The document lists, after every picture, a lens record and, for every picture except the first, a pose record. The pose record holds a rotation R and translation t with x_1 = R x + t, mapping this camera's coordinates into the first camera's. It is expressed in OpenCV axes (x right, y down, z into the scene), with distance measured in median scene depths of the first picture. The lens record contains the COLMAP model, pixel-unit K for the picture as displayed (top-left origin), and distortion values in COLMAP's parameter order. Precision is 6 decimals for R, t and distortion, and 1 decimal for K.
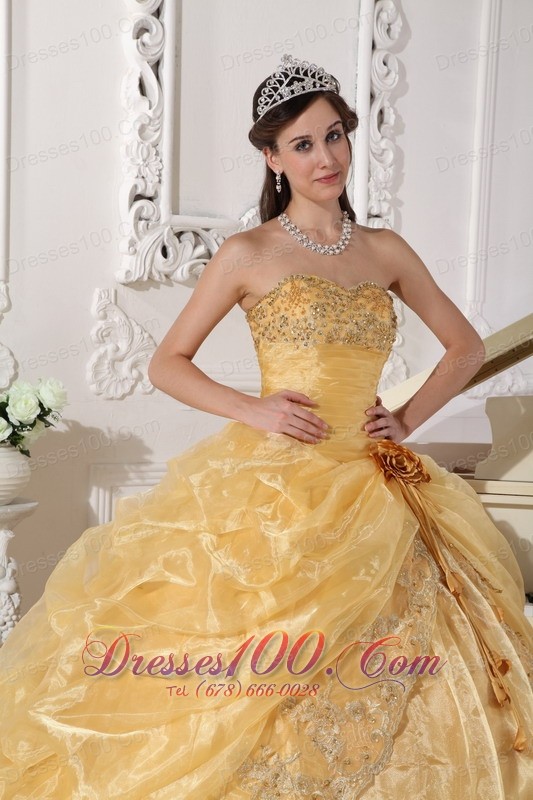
lens RADIAL K [[1685.3, 0, 266.5], [0, 1685.3, 400.0], [0, 0, 1]] dist [0.475957, 0.306245]
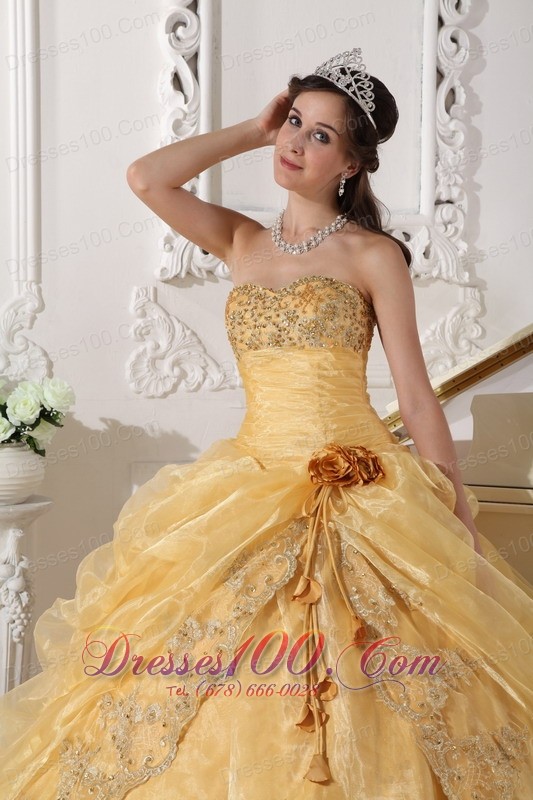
lens RADIAL K [[1685.3, 0, 266.5], [0, 1685.3, 400.0], [0, 0, 1]] dist [0.475957, 0.306245]
pose [[0.971079, -0.007772, -0.238631, 0.211108], [0.009469, 0.999937, 0.005969, -0.004294], [0.238570, -0.008056, 0.971092, 0.050741]]
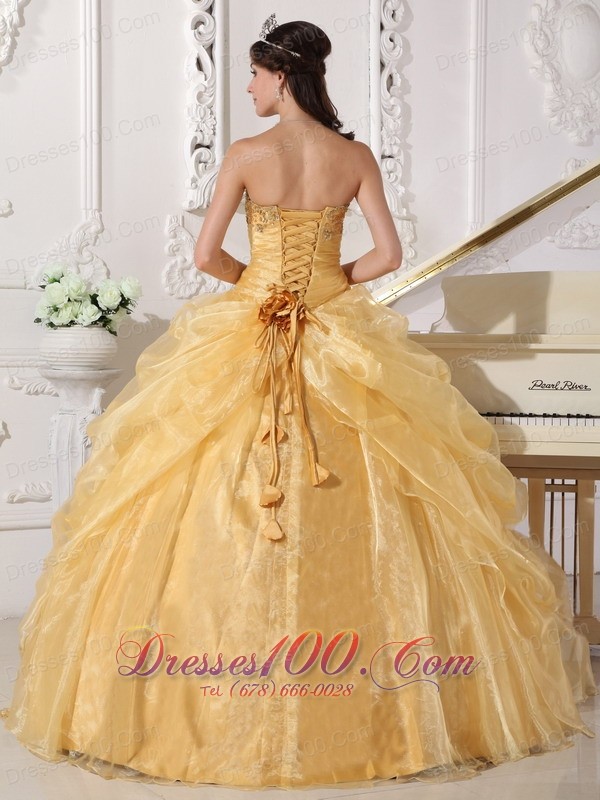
lens RADIAL K [[1787.1, 0, 299.8], [0, 1787.1, 308.9], [0, 0, 1]] dist [0.554914, 0.223999]
pose [[0.996180, -0.029685, -0.082118, 0.115104], [0.025072, 0.998079, -0.056653, 0.089261], [0.083642, 0.054378, 0.995011, -0.383325]]
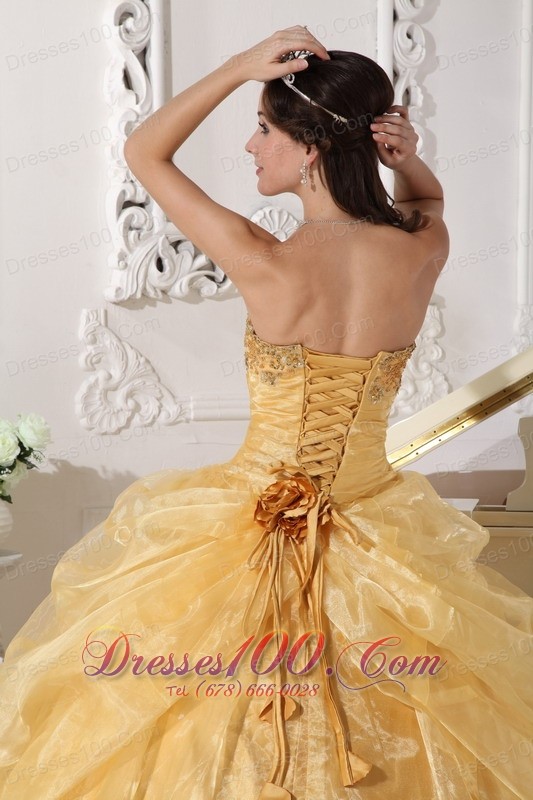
lens RADIAL K [[2124.6, 0, 268.7], [0, 2124.6, 419.4], [0, 0, 1]] dist [0.596541, 0.762685]
pose [[0.998432, -0.035005, -0.043683, 0.042358], [0.035033, 0.999386, -0.000131, -0.004976], [0.043660, -0.001400, 0.999045, -0.106781]]
